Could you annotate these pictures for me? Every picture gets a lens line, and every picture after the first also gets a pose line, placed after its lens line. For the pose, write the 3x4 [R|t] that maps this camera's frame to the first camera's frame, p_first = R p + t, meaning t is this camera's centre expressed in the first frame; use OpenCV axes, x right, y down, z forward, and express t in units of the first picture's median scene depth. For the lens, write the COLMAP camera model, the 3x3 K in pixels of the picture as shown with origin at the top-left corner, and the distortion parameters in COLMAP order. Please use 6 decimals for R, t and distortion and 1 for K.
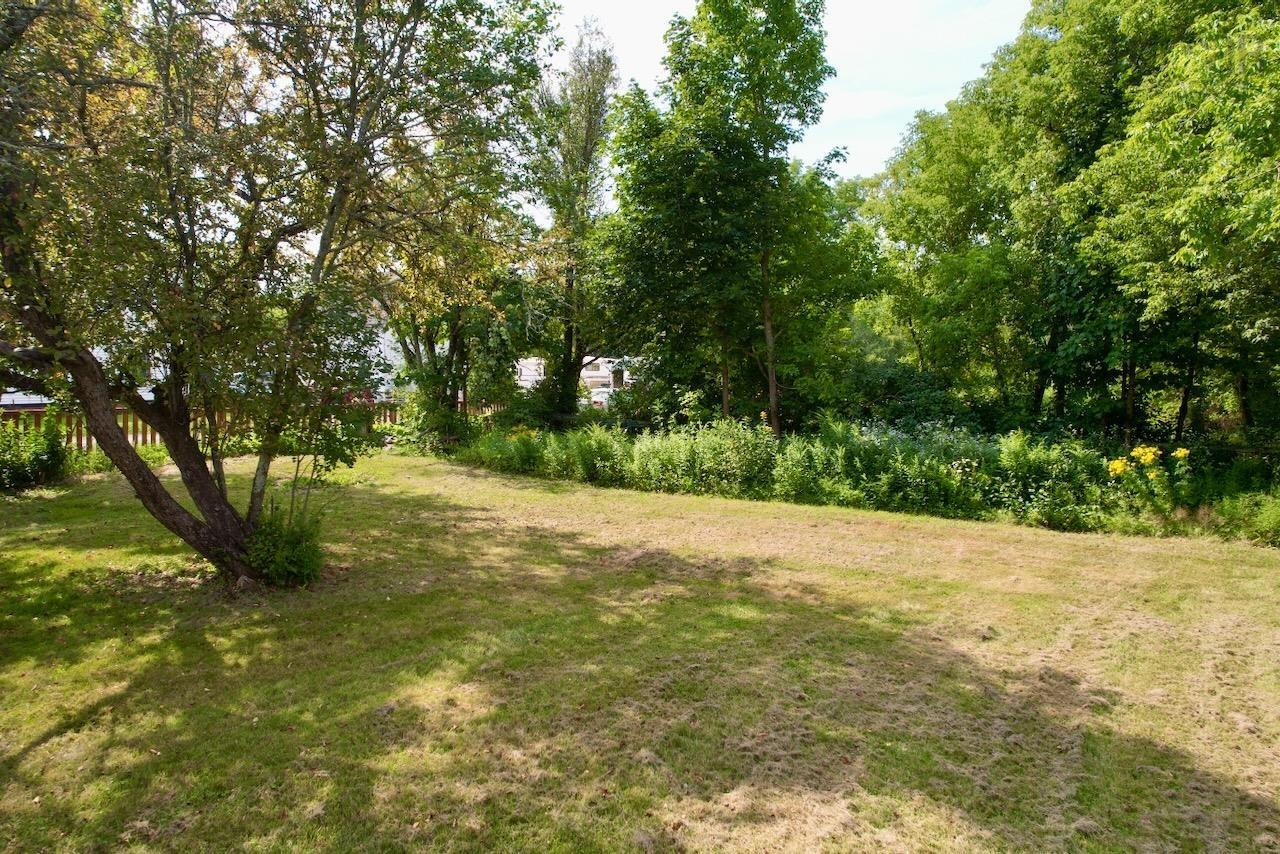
lens RADIAL K [[819.4, 0, 640.0], [0, 819.4, 427.0], [0, 0, 1]] dist [-0.007785, 0.000292]
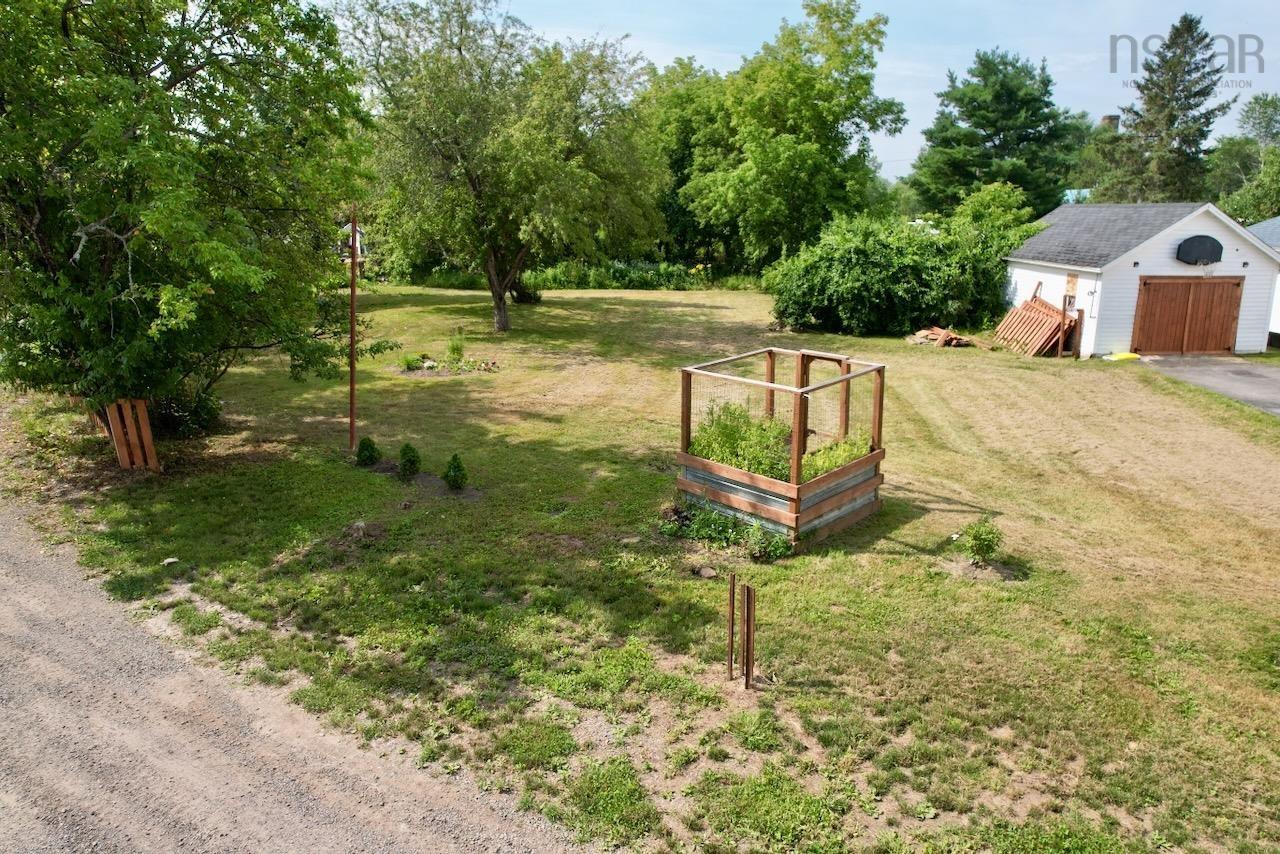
lens RADIAL K [[819.4, 0, 640.0], [0, 819.4, 427.0], [0, 0, 1]] dist [-0.007785, 0.000292]
pose [[0.864740, -0.131067, 0.484816, -1.218987], [0.040829, 0.980497, 0.192248, 0.019760], [-0.500558, -0.146450, 0.853226, -1.711633]]
